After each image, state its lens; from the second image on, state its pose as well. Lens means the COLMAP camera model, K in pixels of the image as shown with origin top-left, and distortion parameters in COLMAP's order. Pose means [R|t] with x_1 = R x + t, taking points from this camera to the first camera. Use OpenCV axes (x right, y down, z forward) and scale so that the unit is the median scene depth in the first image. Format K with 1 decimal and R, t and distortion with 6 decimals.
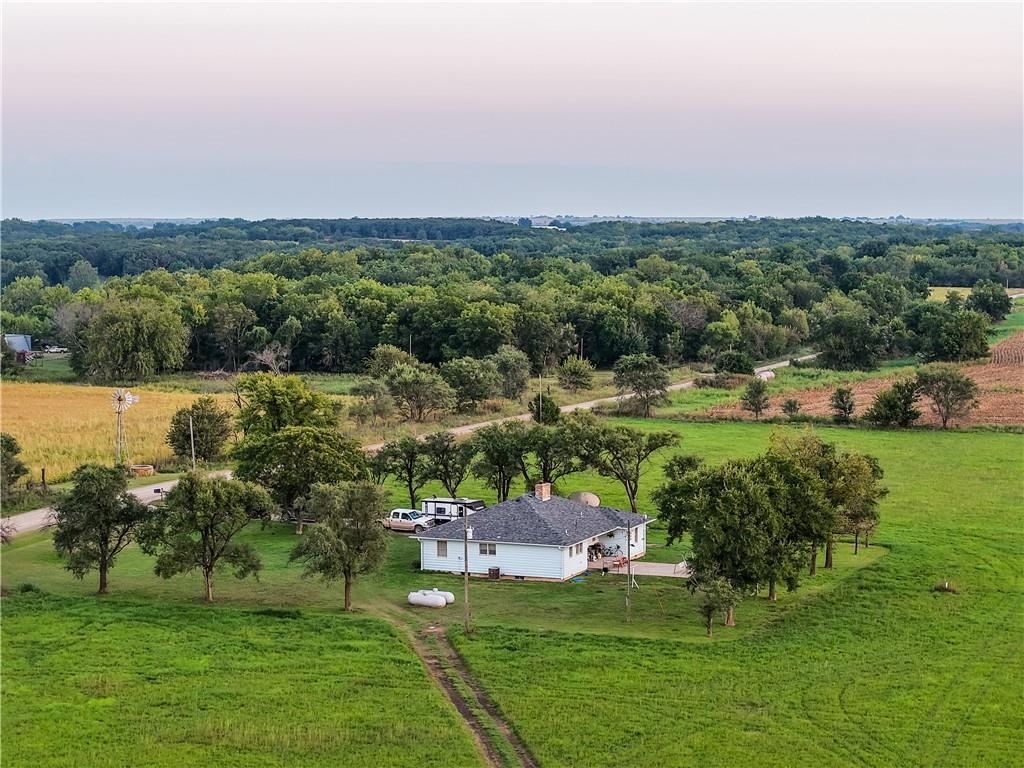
lens RADIAL K [[2148.8, 0, 511.5], [0, 2148.8, 385.7], [0, 0, 1]] dist [-0.157886, 0.000000]
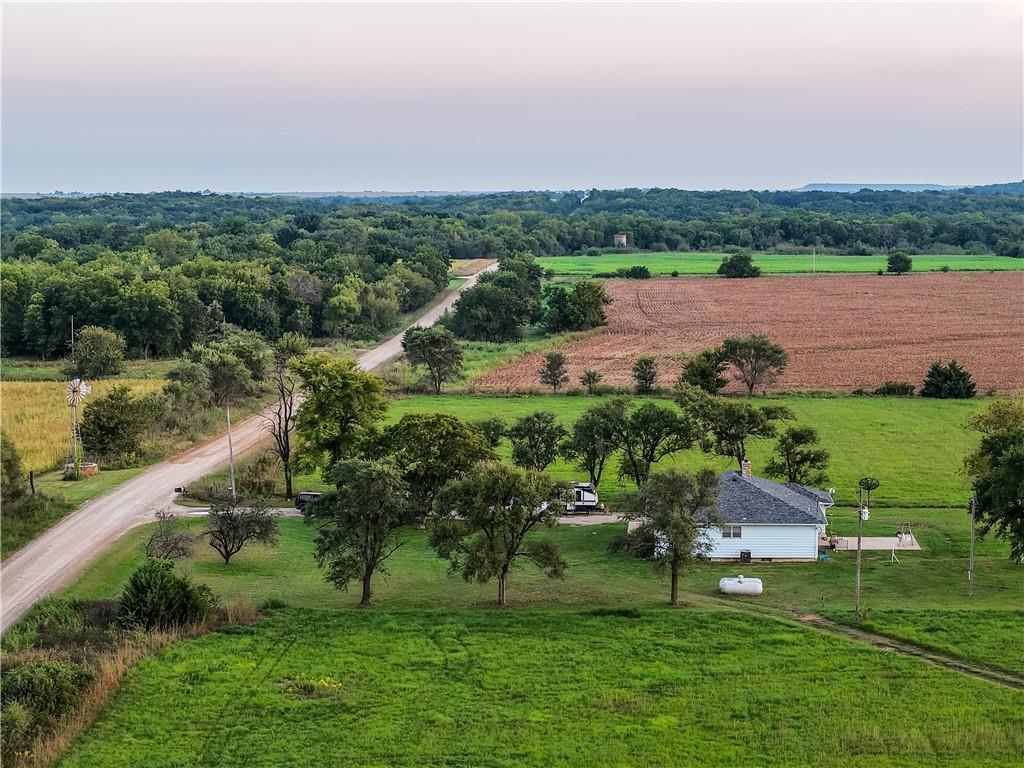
lens RADIAL K [[2148.8, 0, 510.7], [0, 2148.8, 382.9], [0, 0, 1]] dist [-0.157886, 0.000000]
pose [[0.945813, -0.030345, 0.323291, -0.226297], [0.026911, 0.999524, 0.015086, -0.004233], [-0.323595, -0.005568, 0.946179, 0.068051]]
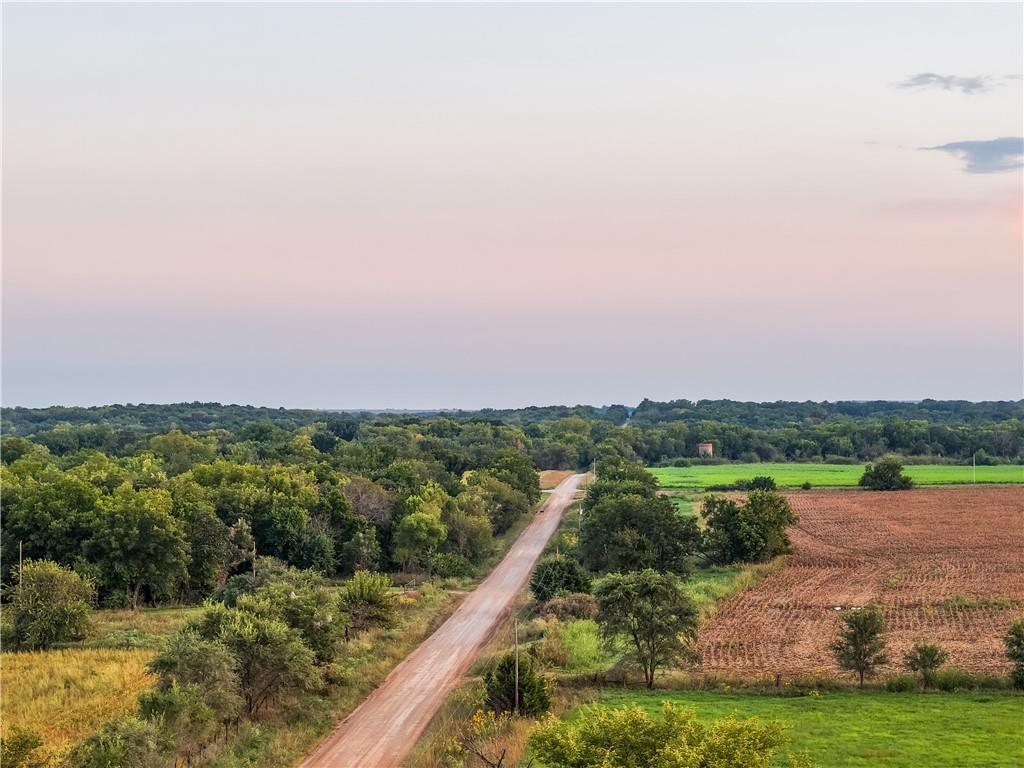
lens RADIAL K [[2148.8, 0, 512.5], [0, 2148.8, 383.7], [0, 0, 1]] dist [-0.157886, 0.000000]
pose [[0.948297, 0.001616, 0.317382, -0.143229], [0.027349, 0.995851, -0.086786, -0.015903], [-0.316205, 0.090979, 0.944318, 0.509398]]
